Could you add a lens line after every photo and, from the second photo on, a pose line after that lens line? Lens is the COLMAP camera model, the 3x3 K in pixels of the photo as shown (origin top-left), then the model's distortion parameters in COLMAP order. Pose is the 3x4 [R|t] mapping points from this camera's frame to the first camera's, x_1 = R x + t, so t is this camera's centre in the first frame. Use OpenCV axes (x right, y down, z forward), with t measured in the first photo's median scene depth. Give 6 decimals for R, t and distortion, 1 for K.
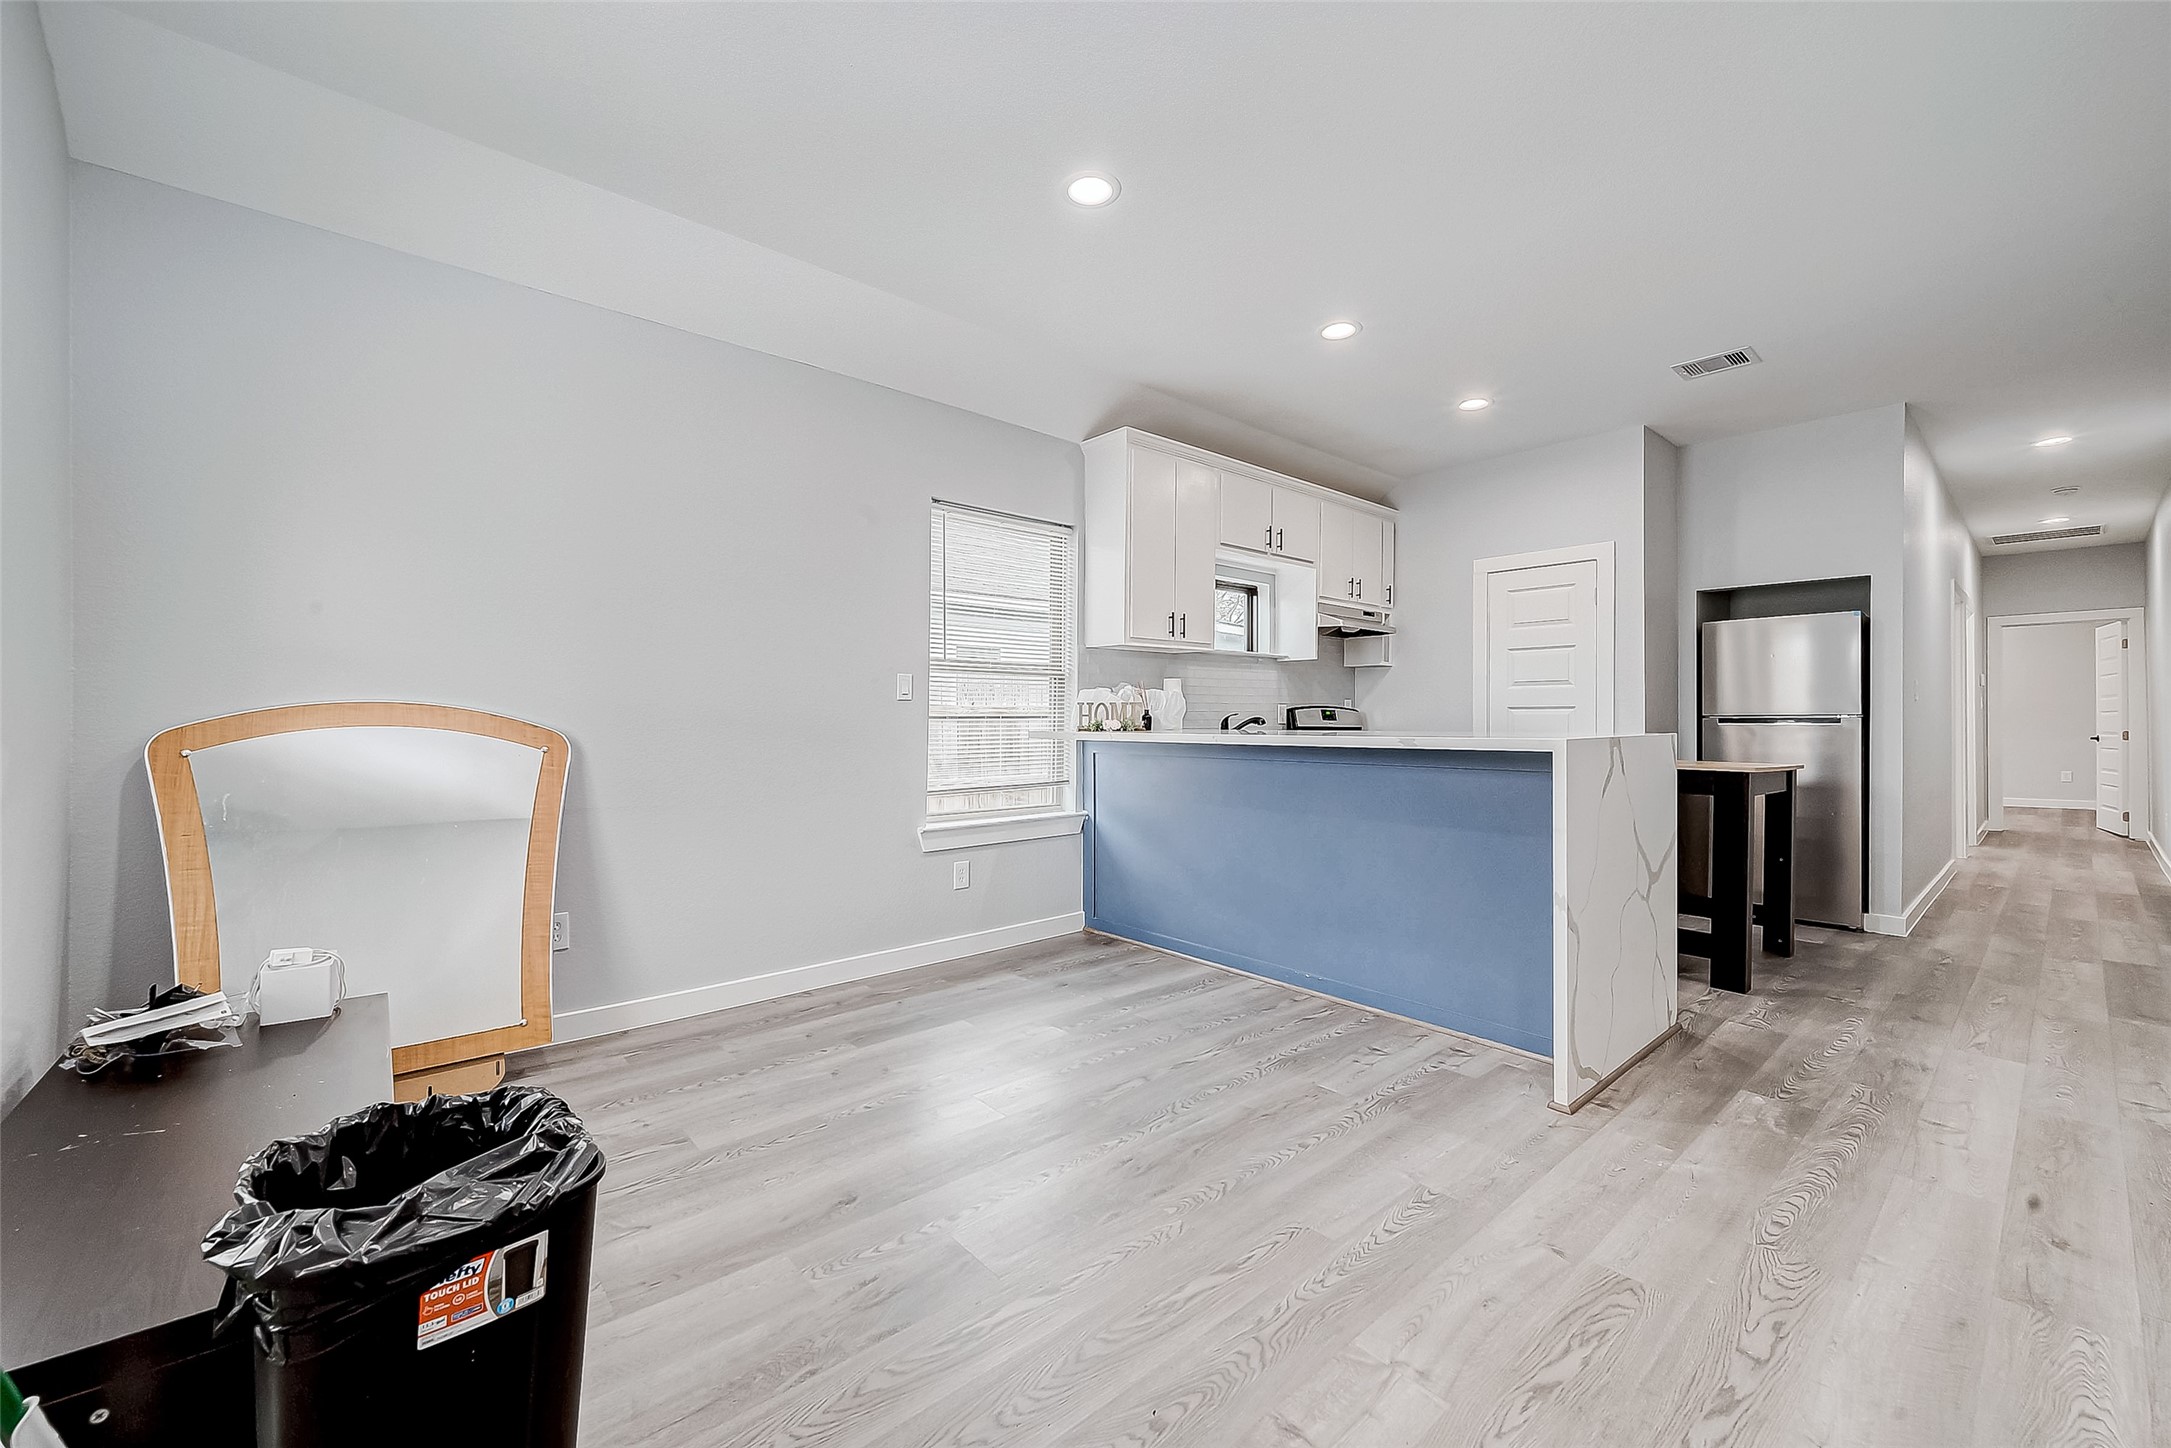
lens RADIAL K [[858.2, 0, 1082.7], [0, 858.2, 721.2], [0, 0, 1]] dist [-0.000437, 0.000412]
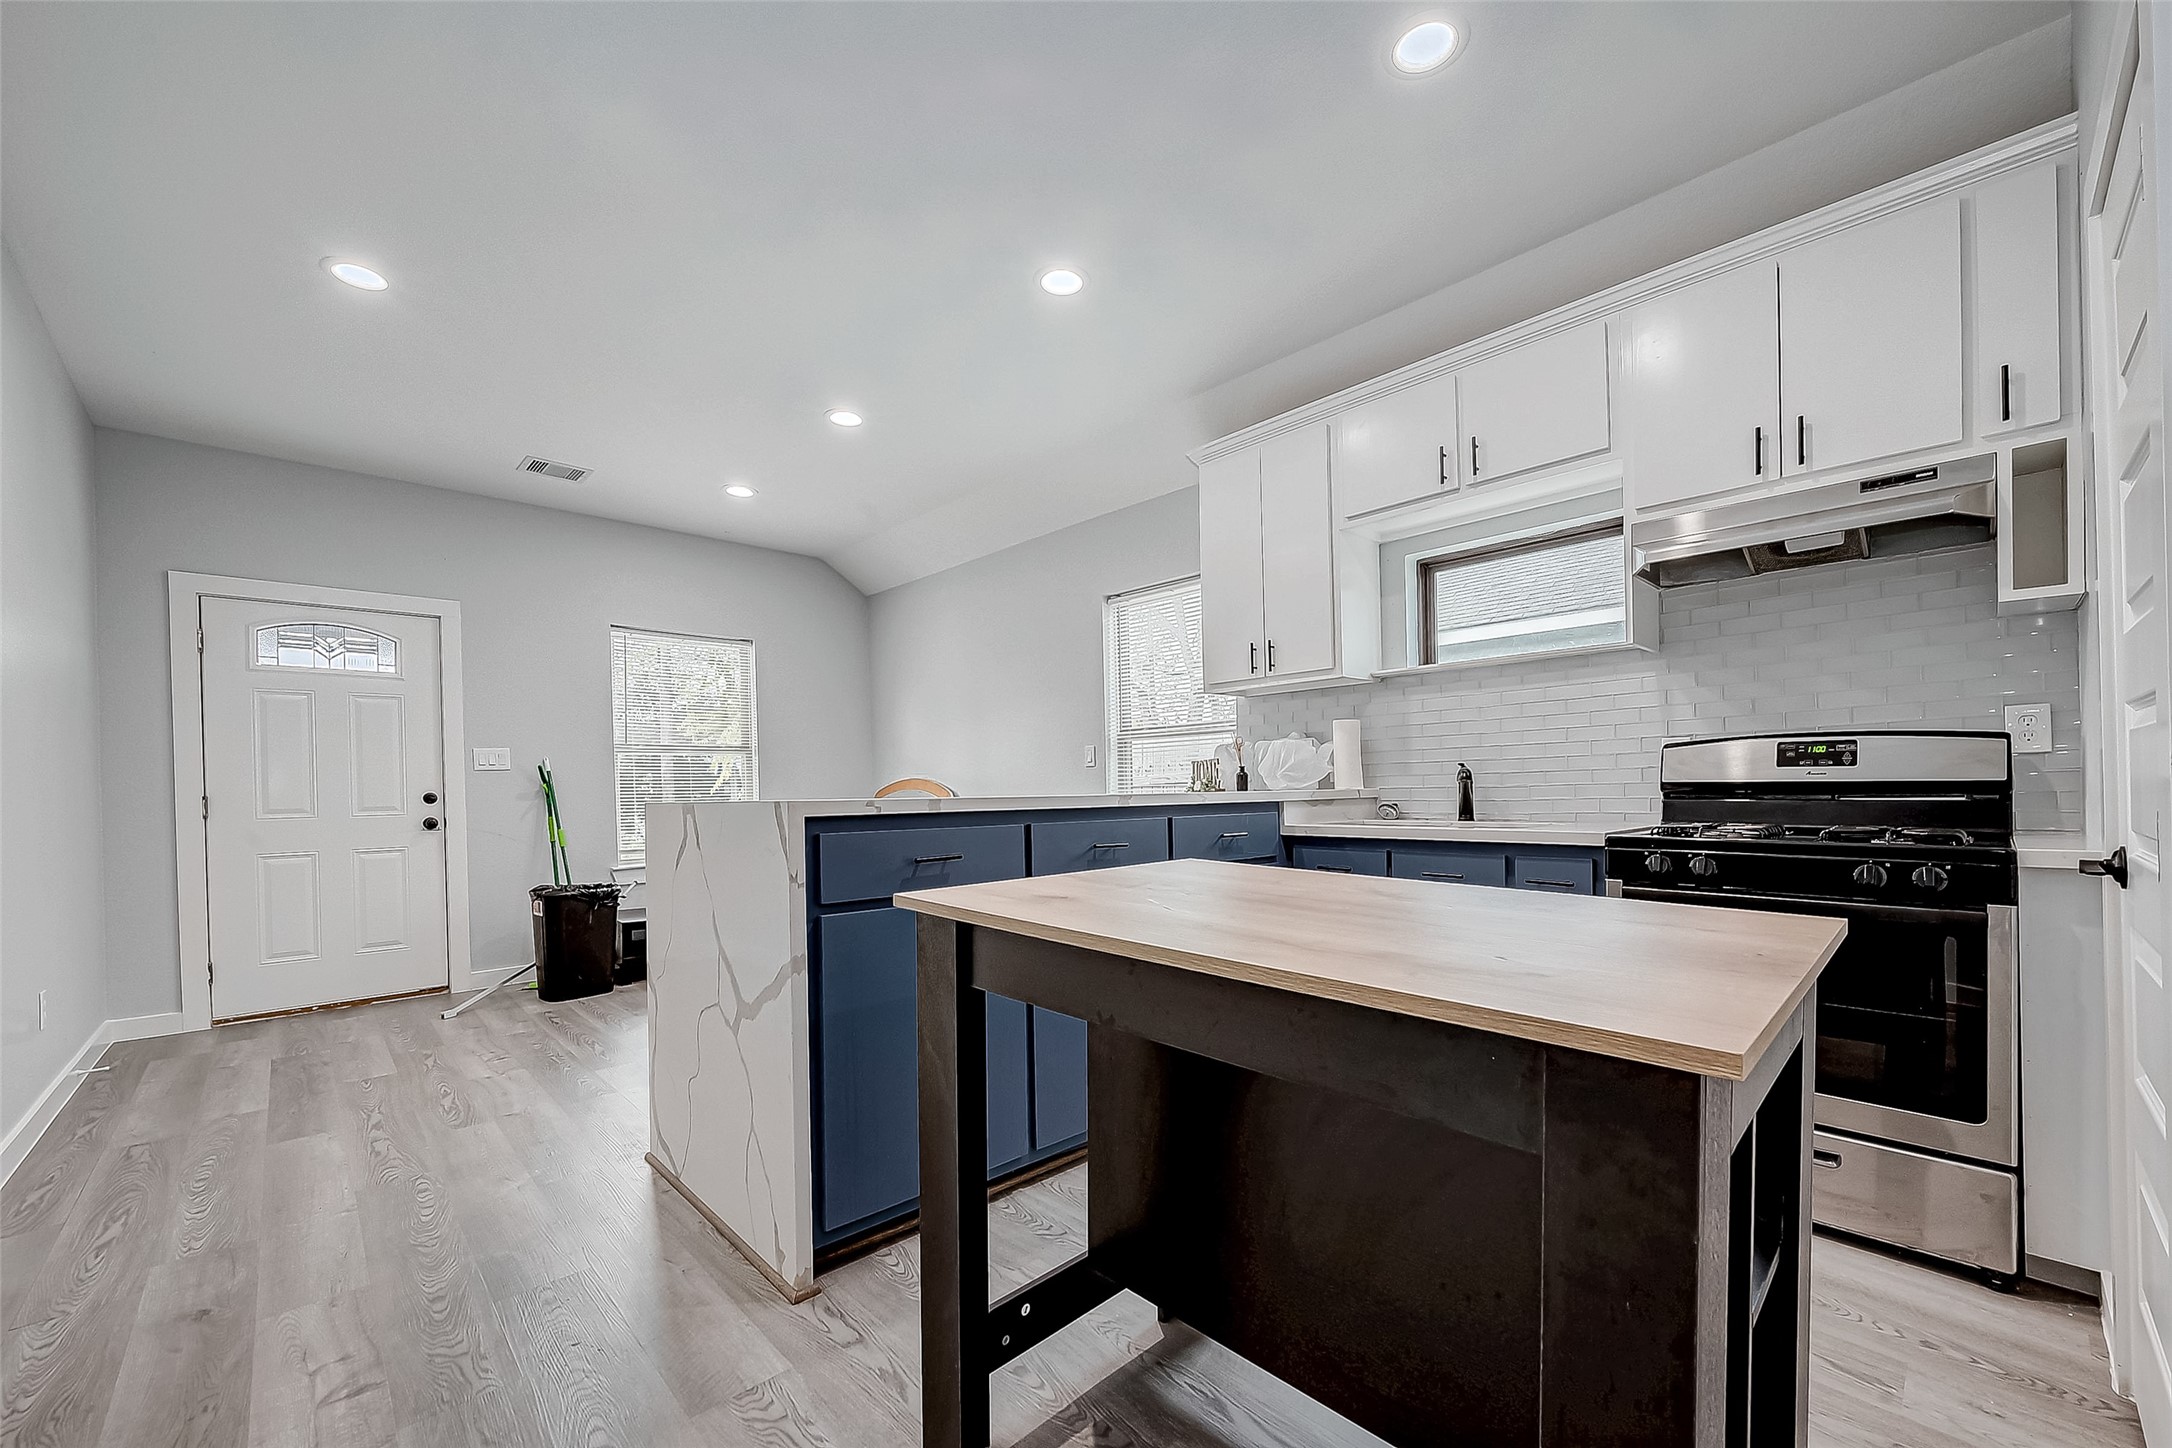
lens RADIAL K [[859.8, 0, 1107.0], [0, 859.8, 786.4], [0, 0, 1]] dist [-0.001745, -0.000359]
pose [[0.051410, -0.001548, -0.998676, 0.924779], [0.014643, 0.999892, -0.000796, 0.005367], [0.998570, -0.014582, 0.051427, 0.849056]]
